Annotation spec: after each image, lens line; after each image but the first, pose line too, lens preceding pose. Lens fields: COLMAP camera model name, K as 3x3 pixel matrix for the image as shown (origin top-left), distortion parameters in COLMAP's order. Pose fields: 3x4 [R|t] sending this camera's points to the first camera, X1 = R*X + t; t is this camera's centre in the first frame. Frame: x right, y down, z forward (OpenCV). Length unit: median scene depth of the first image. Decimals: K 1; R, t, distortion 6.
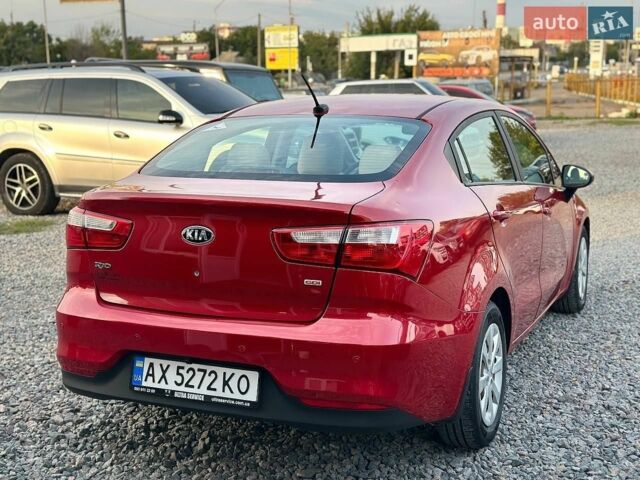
lens RADIAL K [[877.8, 0, 320.0], [0, 877.8, 240.0], [0, 0, 1]] dist [0.127246, 0.026207]
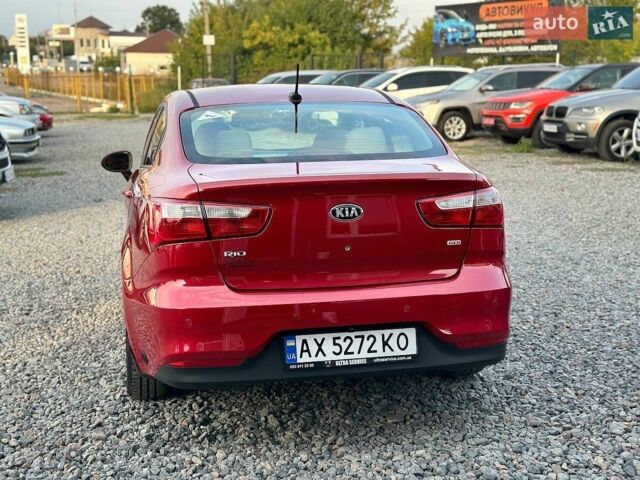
lens RADIAL K [[877.8, 0, 320.0], [0, 877.8, 240.0], [0, 0, 1]] dist [0.127246, 0.026207]
pose [[0.837274, -0.106651, 0.536281, -0.747507], [0.103963, 0.993953, 0.035356, -0.013735], [-0.536809, 0.026150, 0.843299, 0.111447]]
